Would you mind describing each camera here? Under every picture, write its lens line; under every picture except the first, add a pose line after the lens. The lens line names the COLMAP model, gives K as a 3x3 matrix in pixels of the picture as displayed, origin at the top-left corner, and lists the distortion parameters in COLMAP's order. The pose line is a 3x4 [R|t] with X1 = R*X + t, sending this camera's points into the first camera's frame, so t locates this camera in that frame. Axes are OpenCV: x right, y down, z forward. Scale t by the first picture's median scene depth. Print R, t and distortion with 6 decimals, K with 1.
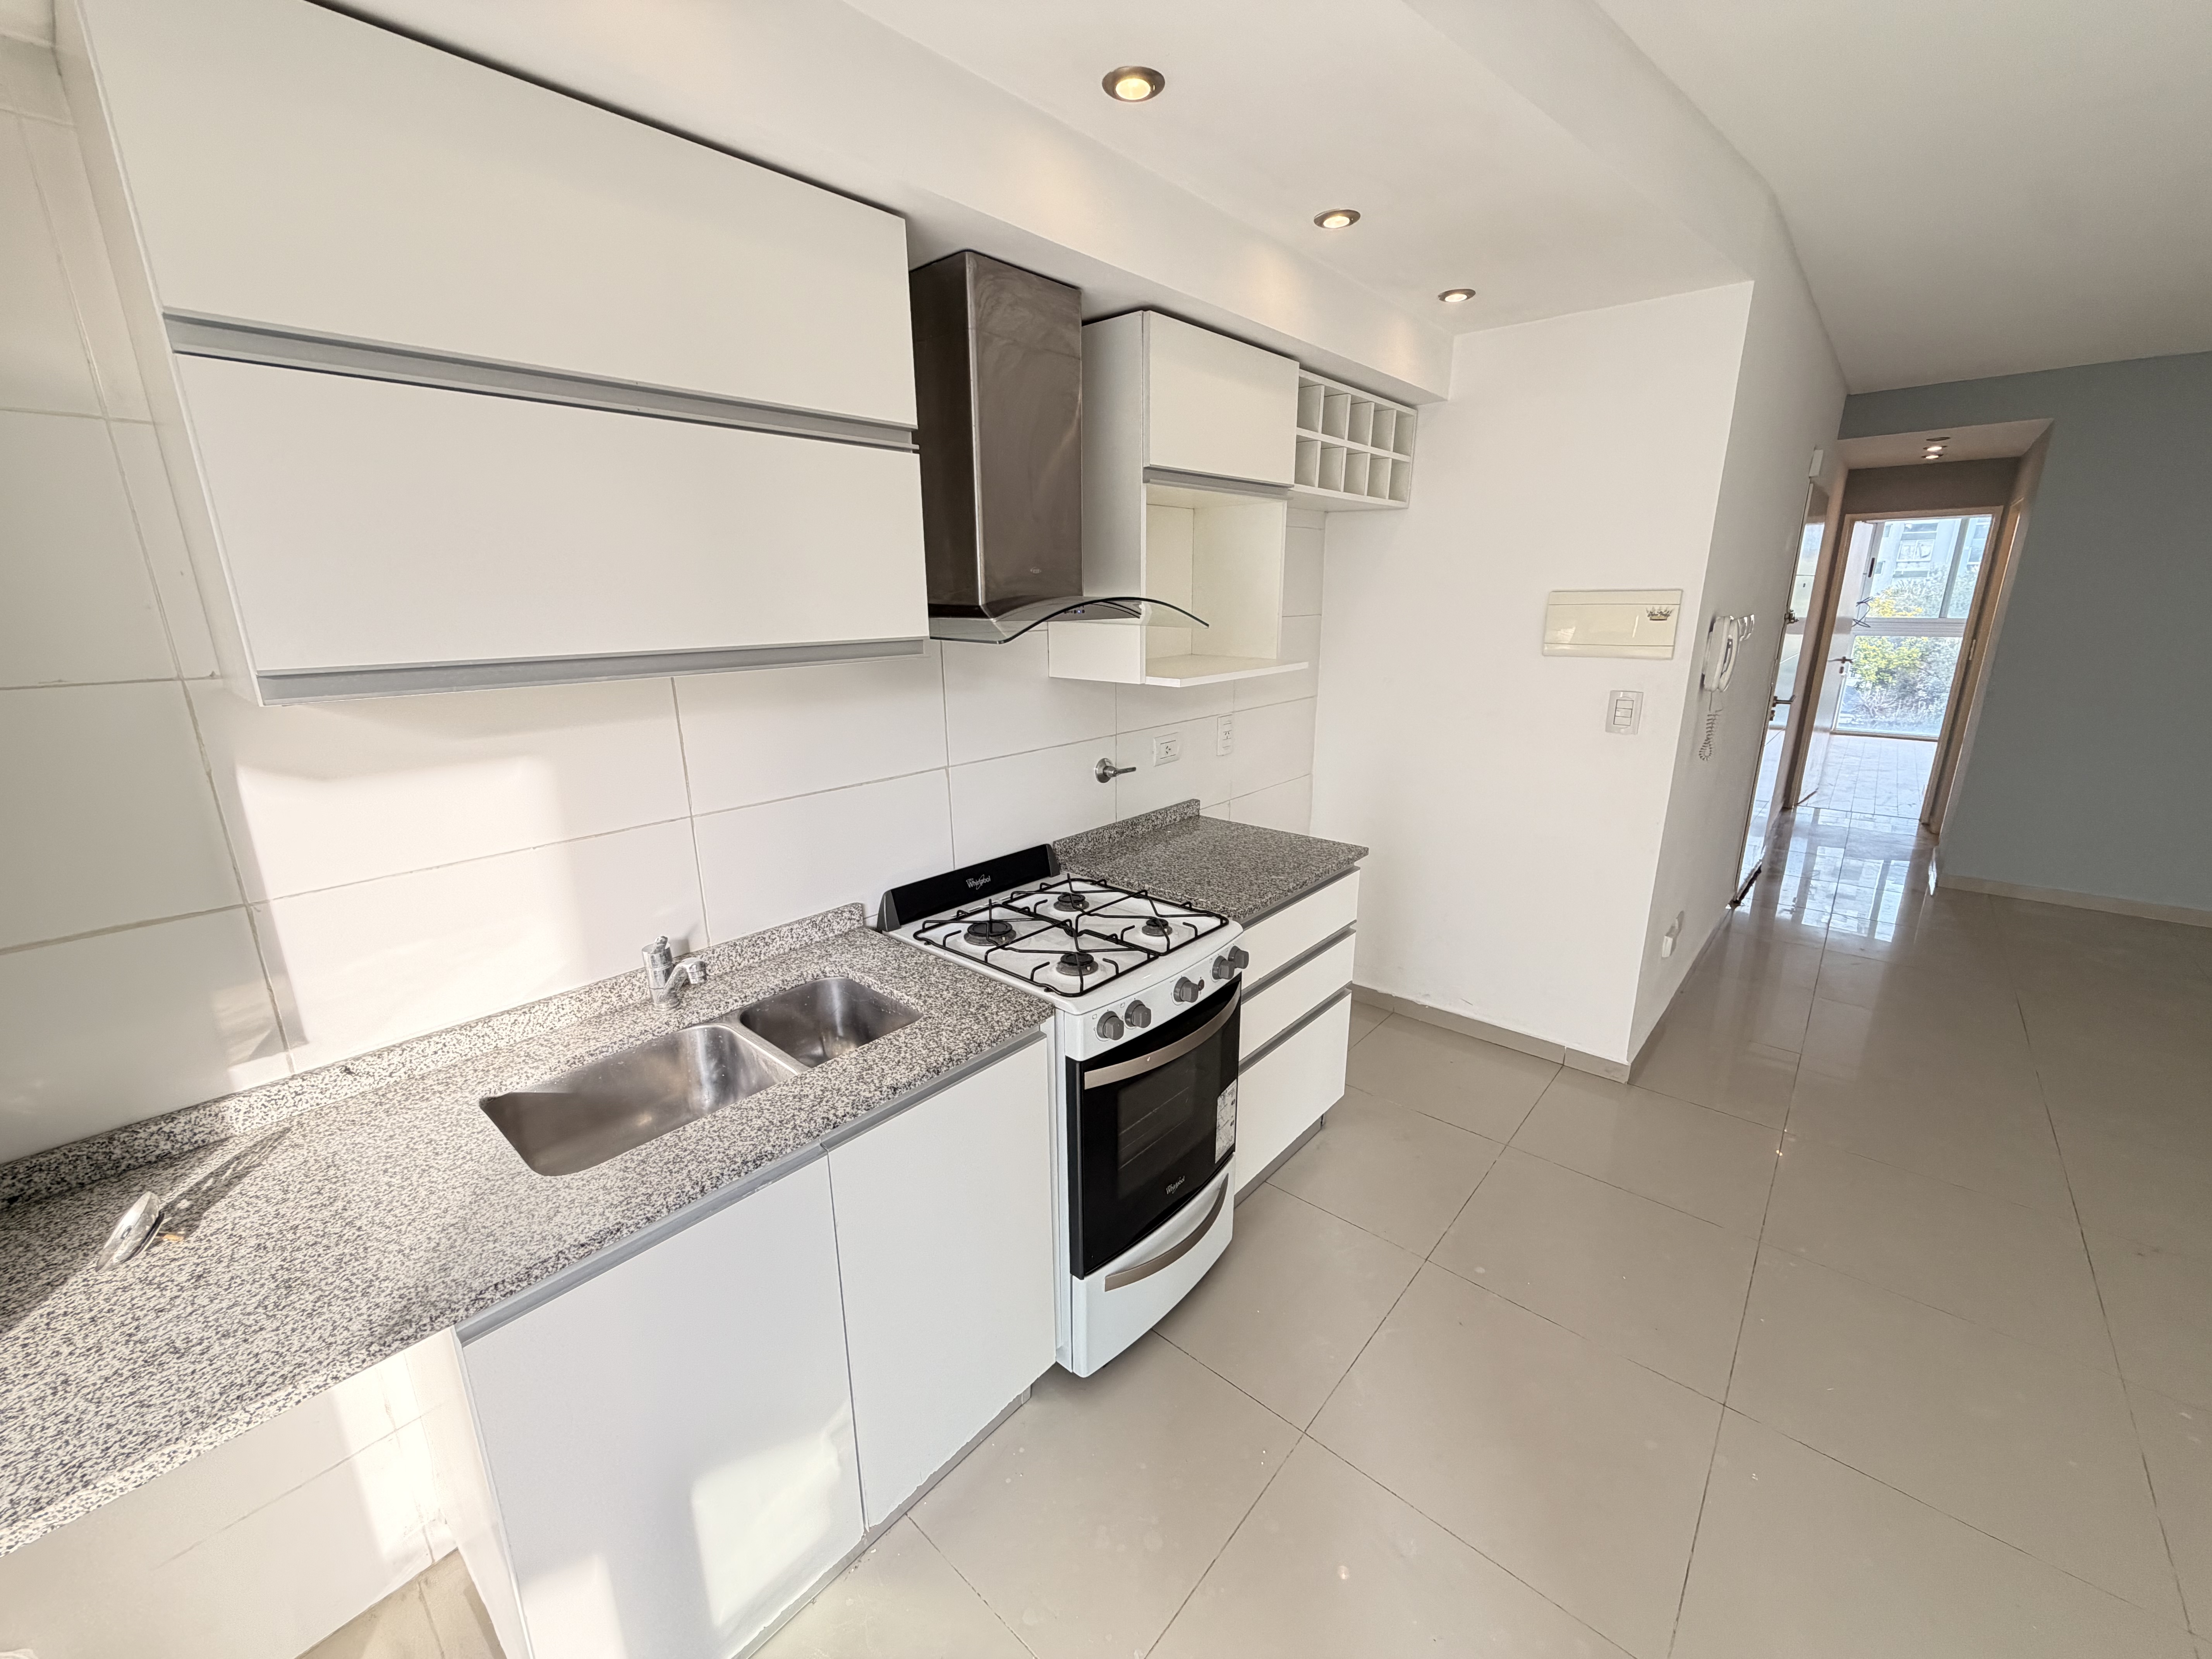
lens RADIAL K [[875.8, 0, 1100.9], [0, 875.8, 828.1], [0, 0, 1]] dist [0.001392, 0.000020]
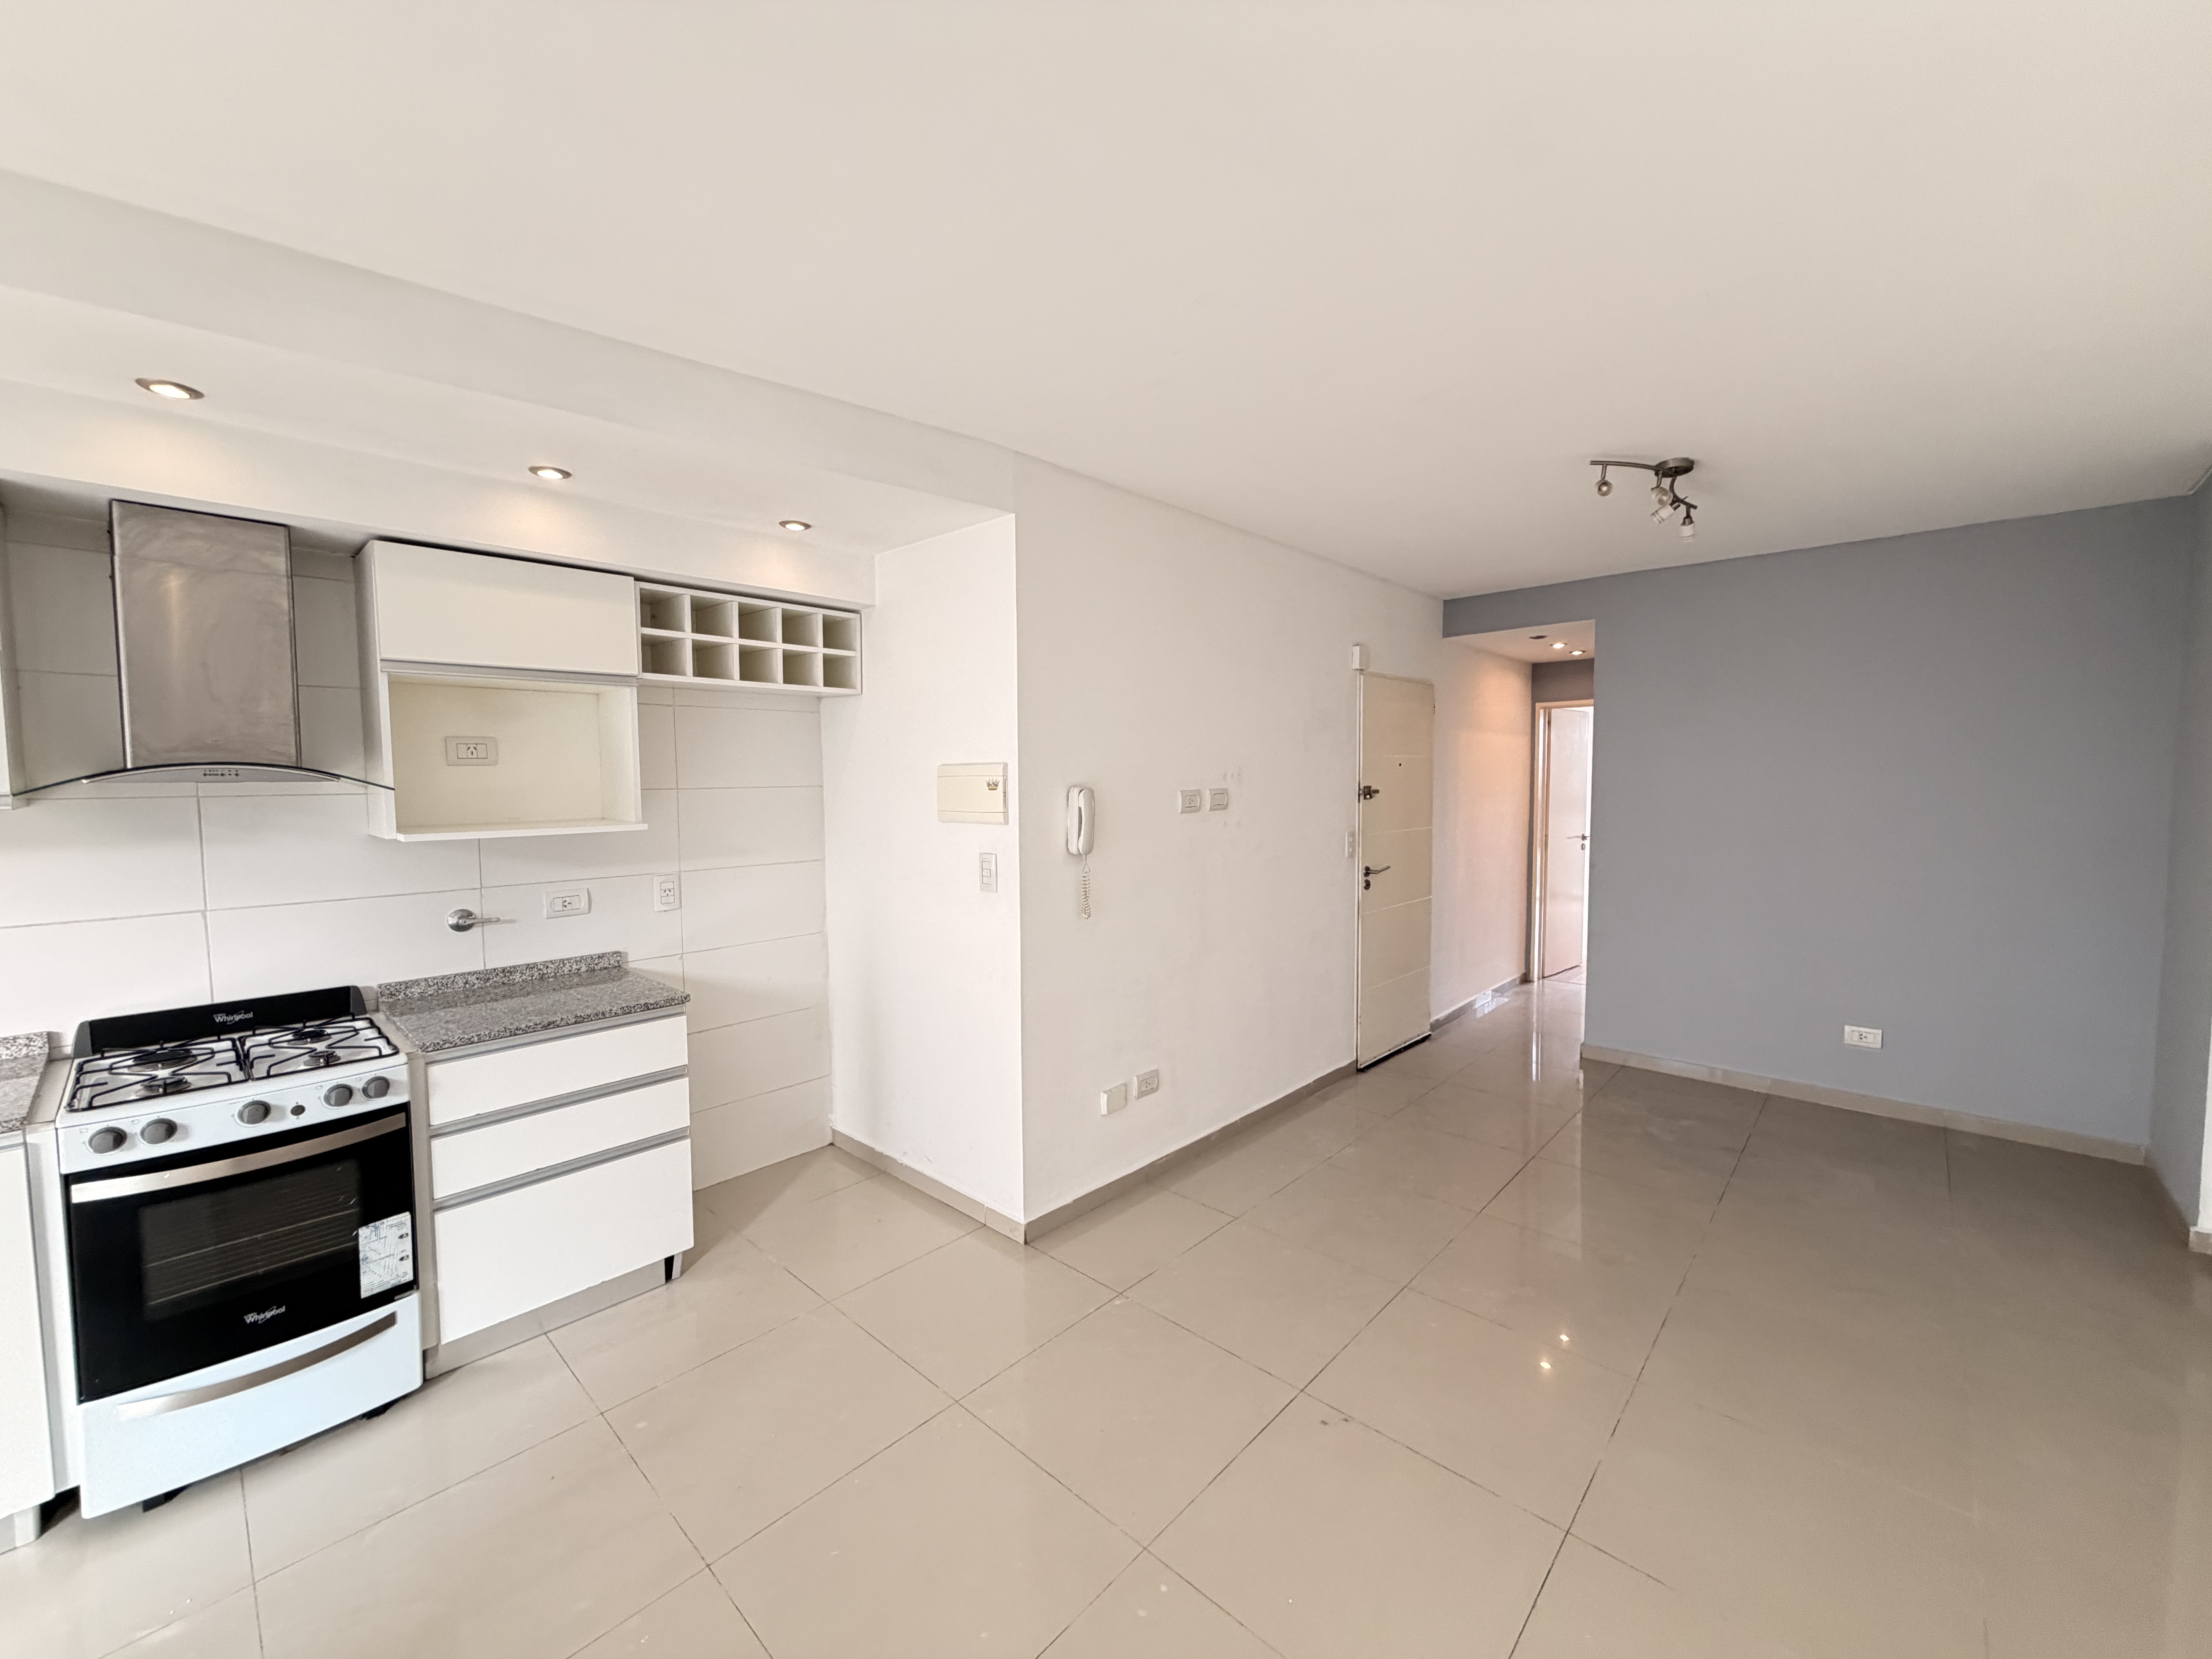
lens RADIAL K [[875.8, 0, 1100.9], [0, 875.8, 828.1], [0, 0, 1]] dist [0.001392, 0.000020]
pose [[0.999617, 0.005097, -0.027214, 0.975746], [-0.010520, 0.979115, -0.203033, 0.041213], [0.025611, 0.203242, 0.978794, -0.088384]]
